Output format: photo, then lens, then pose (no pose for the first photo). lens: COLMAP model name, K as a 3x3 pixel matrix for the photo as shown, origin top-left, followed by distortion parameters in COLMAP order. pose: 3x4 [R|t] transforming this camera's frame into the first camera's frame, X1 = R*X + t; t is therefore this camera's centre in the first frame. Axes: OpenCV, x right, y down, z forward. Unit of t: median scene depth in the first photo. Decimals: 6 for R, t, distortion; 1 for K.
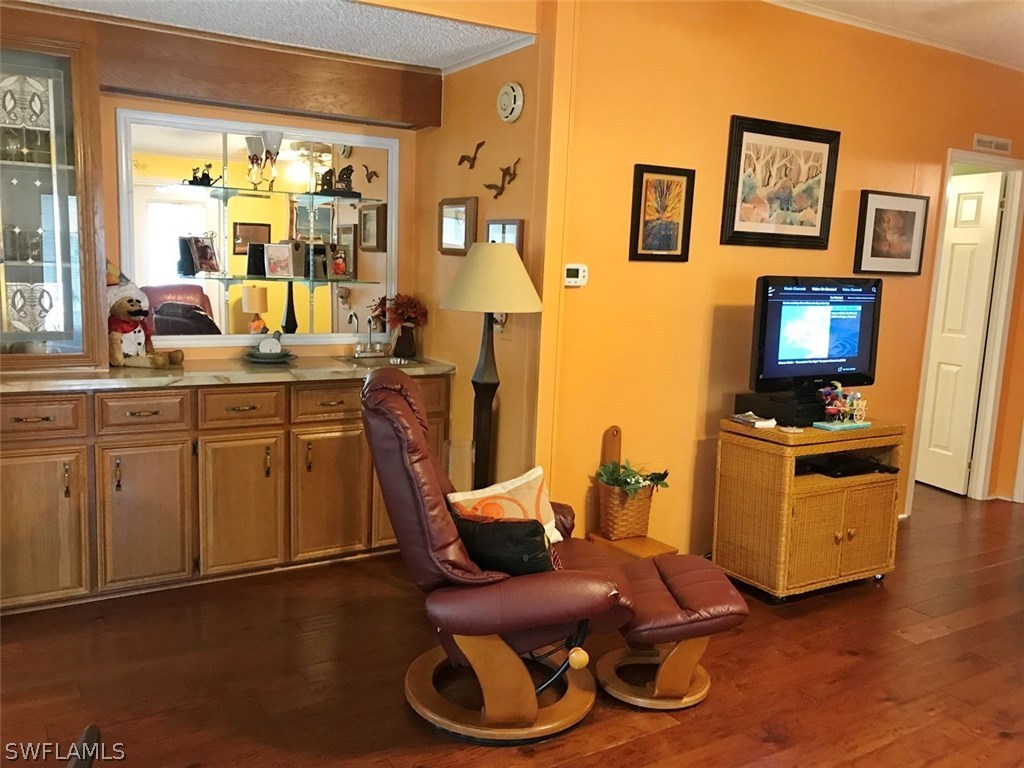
lens RADIAL K [[835.9, 0, 507.3], [0, 835.9, 390.2], [0, 0, 1]] dist [0.037053, -0.005860]
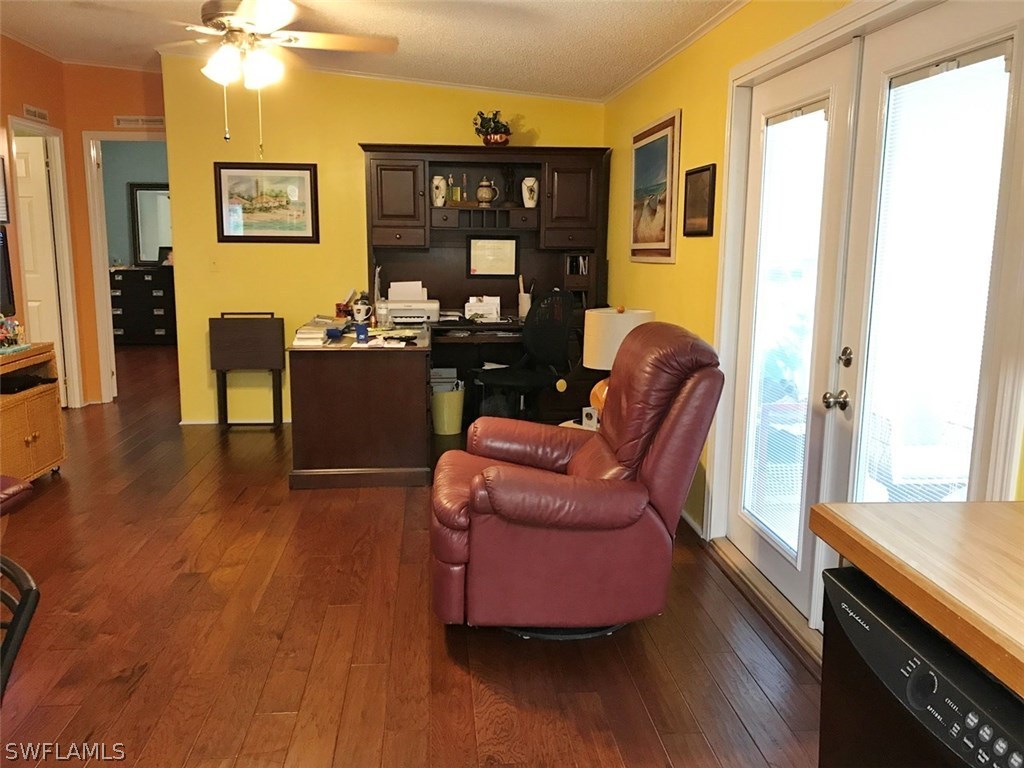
lens RADIAL K [[846.6, 0, 510.1], [0, 846.6, 378.8], [0, 0, 1]] dist [0.005662, -0.001757]
pose [[0.454091, -0.183883, 0.871773, -0.332315], [0.141779, 0.980916, 0.133054, 0.021591], [-0.879602, 0.063181, 0.471496, -0.193586]]
